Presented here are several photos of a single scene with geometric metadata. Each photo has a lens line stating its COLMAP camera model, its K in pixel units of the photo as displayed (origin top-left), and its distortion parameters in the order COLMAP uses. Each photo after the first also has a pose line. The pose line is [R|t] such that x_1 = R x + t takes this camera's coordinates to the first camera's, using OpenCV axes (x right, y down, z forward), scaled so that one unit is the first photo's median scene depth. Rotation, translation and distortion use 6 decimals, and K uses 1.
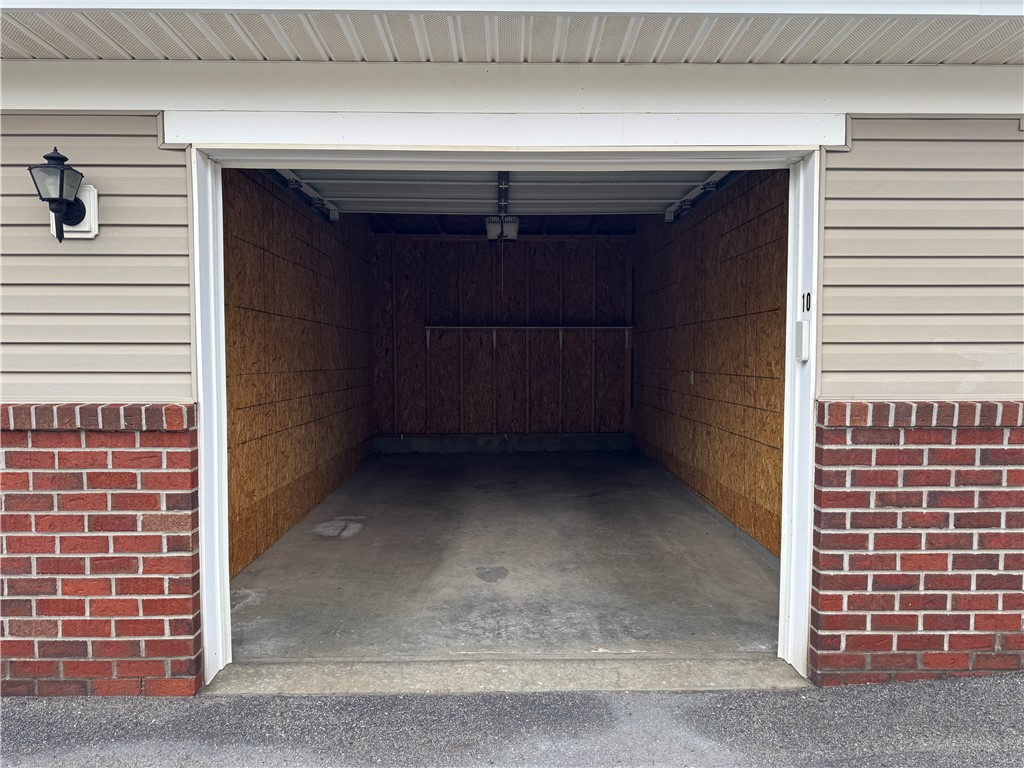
lens RADIAL K [[717.0, 0, 511.6], [0, 717.0, 387.9], [0, 0, 1]] dist [0.066782, -0.080320]
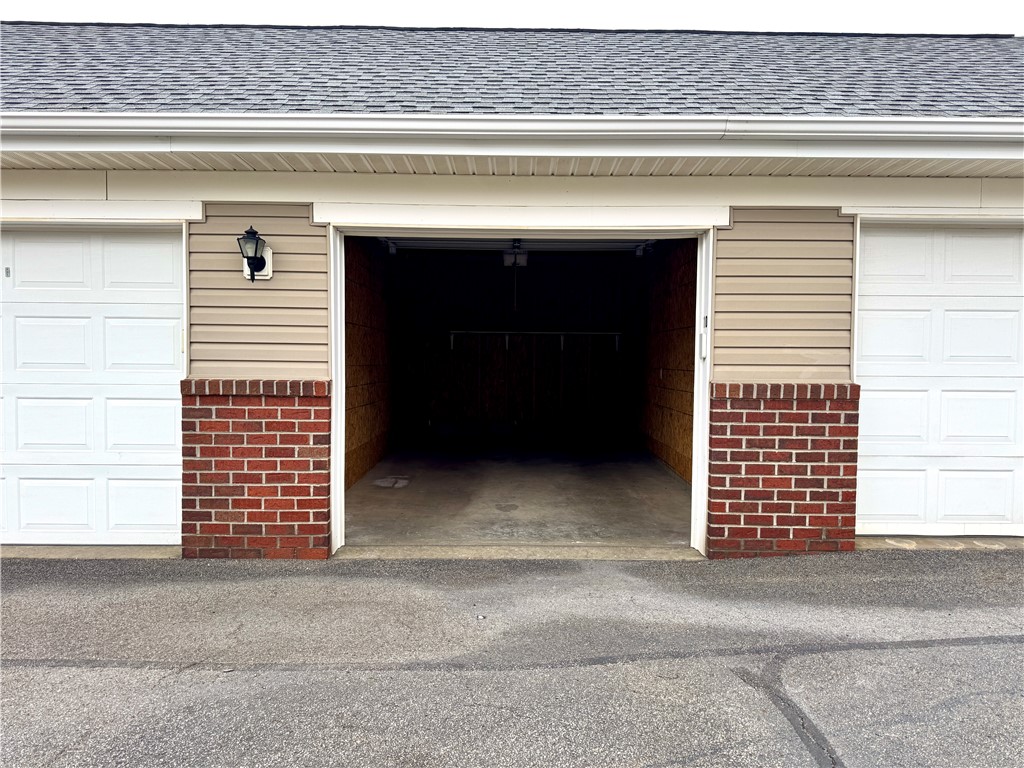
lens RADIAL K [[717.0, 0, 509.6], [0, 717.0, 383.9], [0, 0, 1]] dist [0.066782, -0.080320]
pose [[0.999857, 0.009456, -0.014000, -0.006508], [-0.009586, 0.999911, -0.009300, 0.040469], [0.013911, 0.009433, 0.999859, -0.622932]]
